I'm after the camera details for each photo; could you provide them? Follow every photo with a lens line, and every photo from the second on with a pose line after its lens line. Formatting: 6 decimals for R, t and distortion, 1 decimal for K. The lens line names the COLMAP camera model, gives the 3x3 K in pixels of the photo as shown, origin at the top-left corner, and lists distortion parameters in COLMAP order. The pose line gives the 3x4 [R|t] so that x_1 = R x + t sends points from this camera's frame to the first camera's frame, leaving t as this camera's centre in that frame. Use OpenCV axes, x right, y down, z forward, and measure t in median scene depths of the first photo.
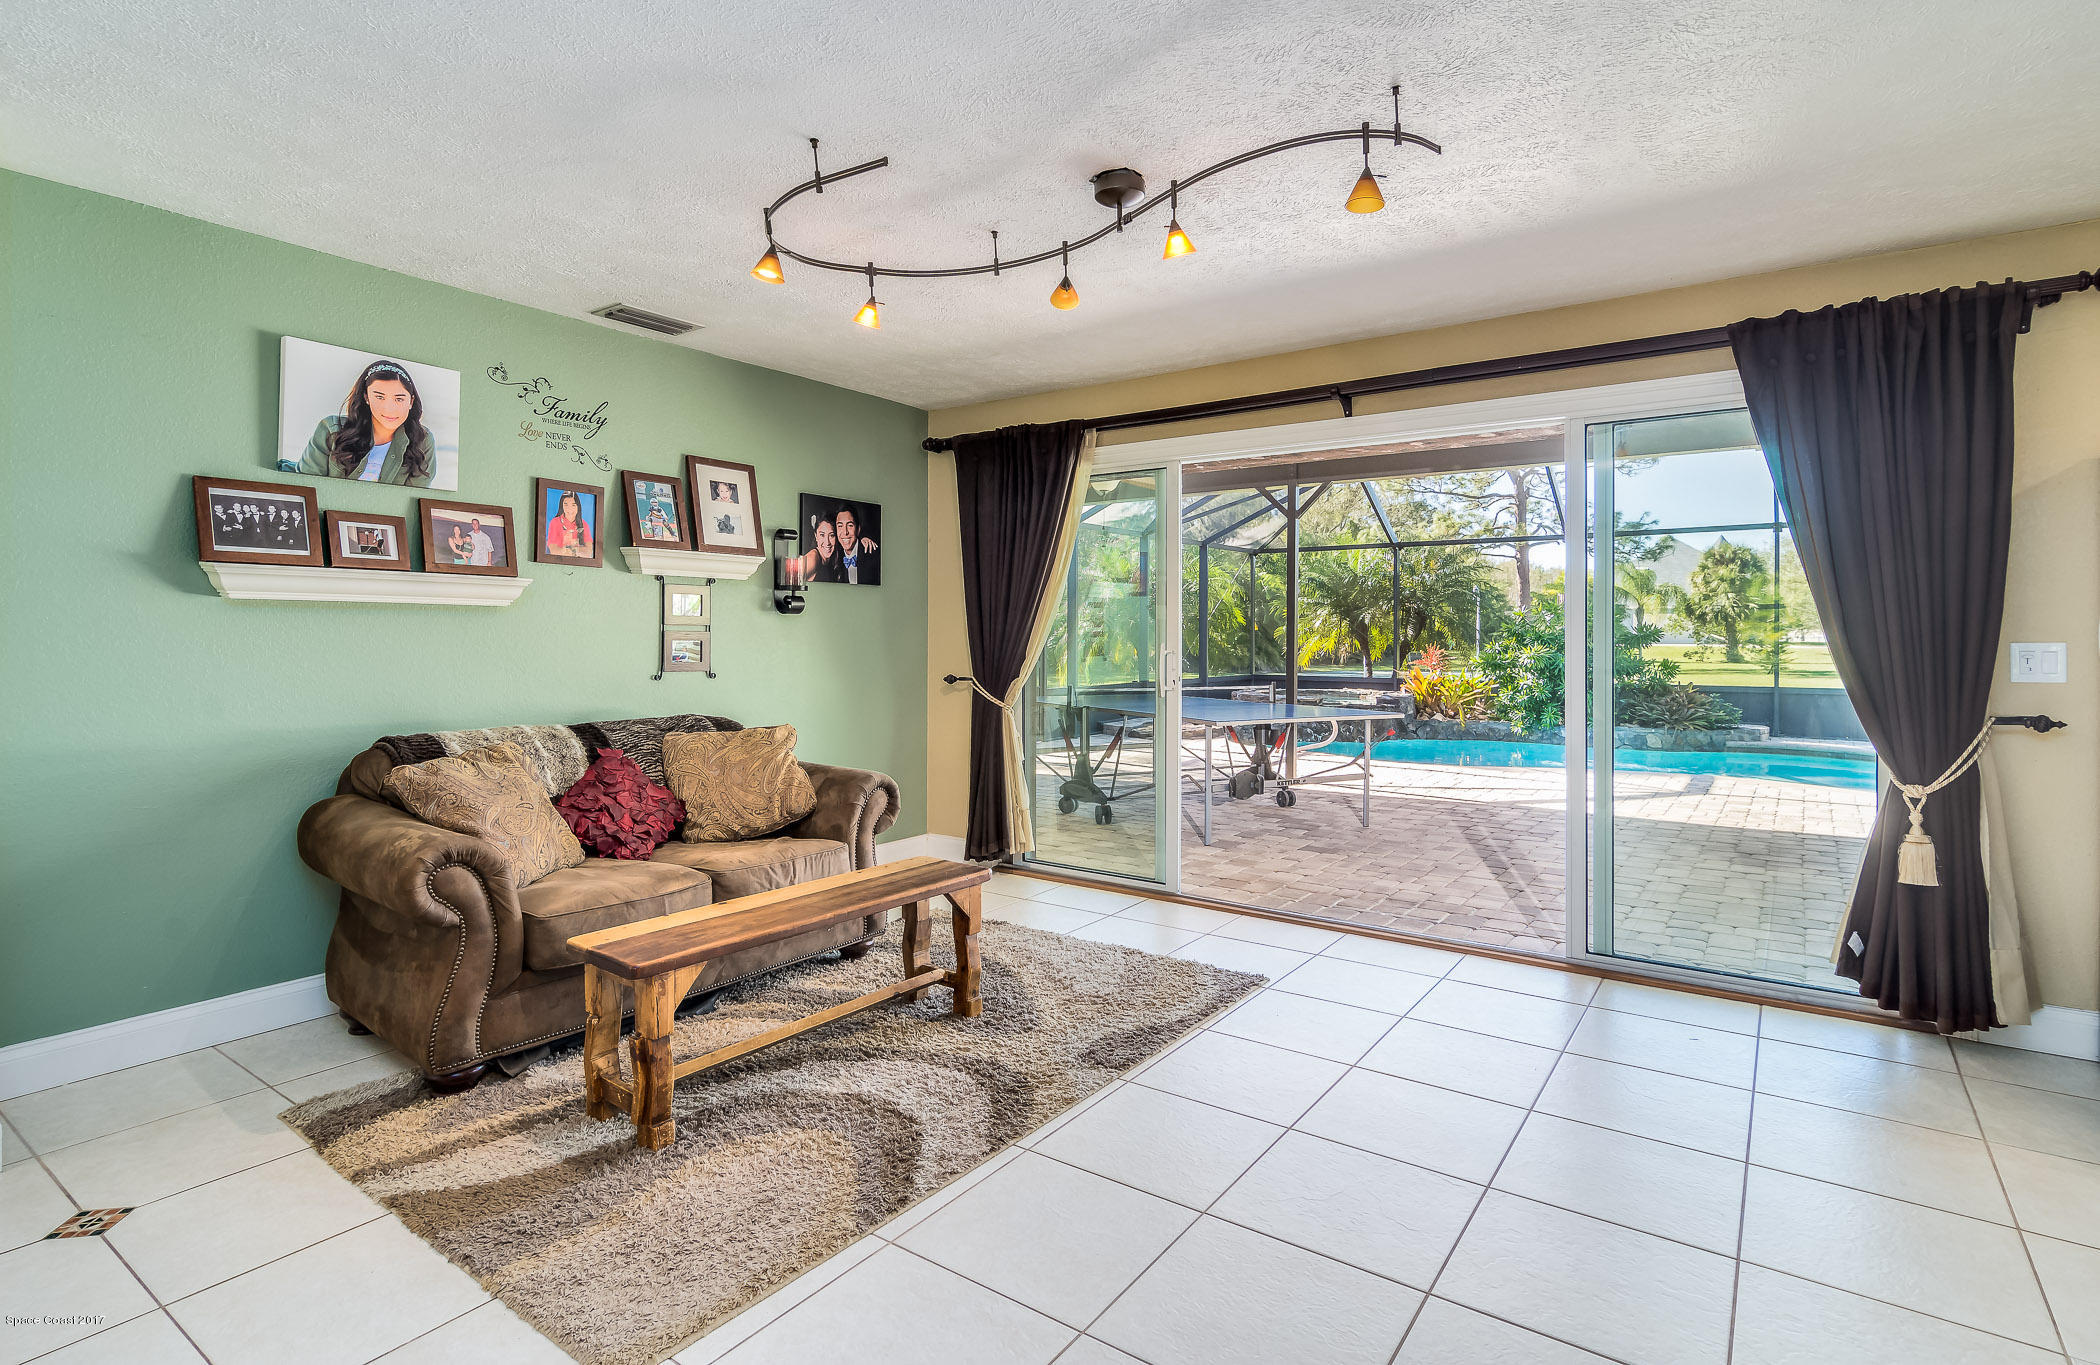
lens RADIAL K [[1042.1, 0, 1027.4], [0, 1042.1, 646.8], [0, 0, 1]] dist [-0.002424, -0.000288]
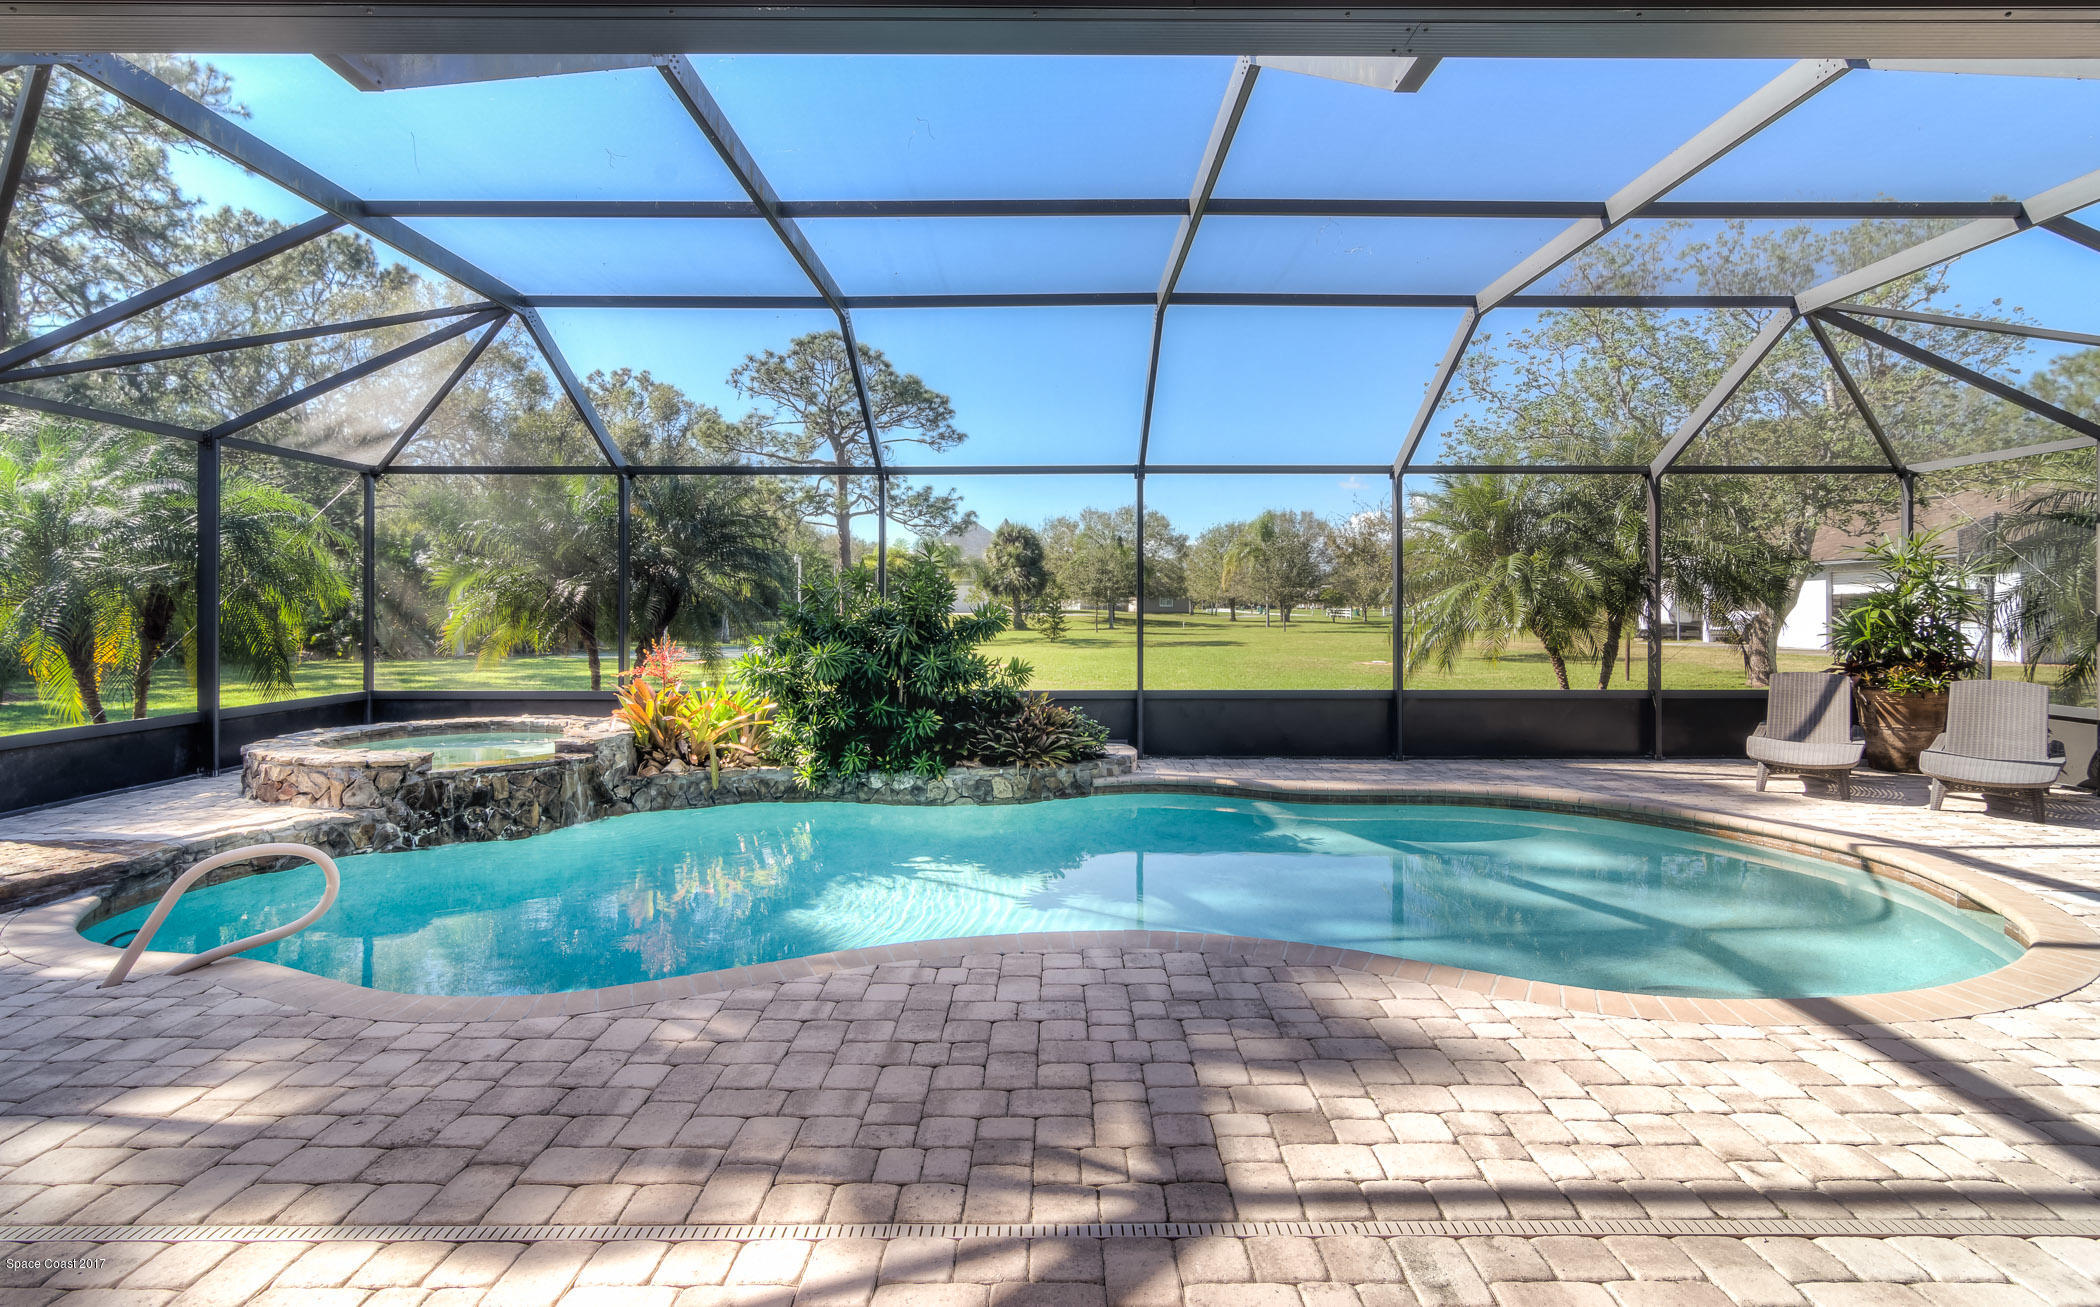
lens RADIAL K [[1024.8, 0, 1051.0], [0, 1024.8, 592.4], [0, 0, 1]] dist [0.001560, 0.000029]
pose [[0.803491, 0.005497, 0.595291, 0.650949], [0.007840, 0.999773, -0.019813, -0.042731], [-0.595265, 0.020586, 0.803266, 1.231600]]
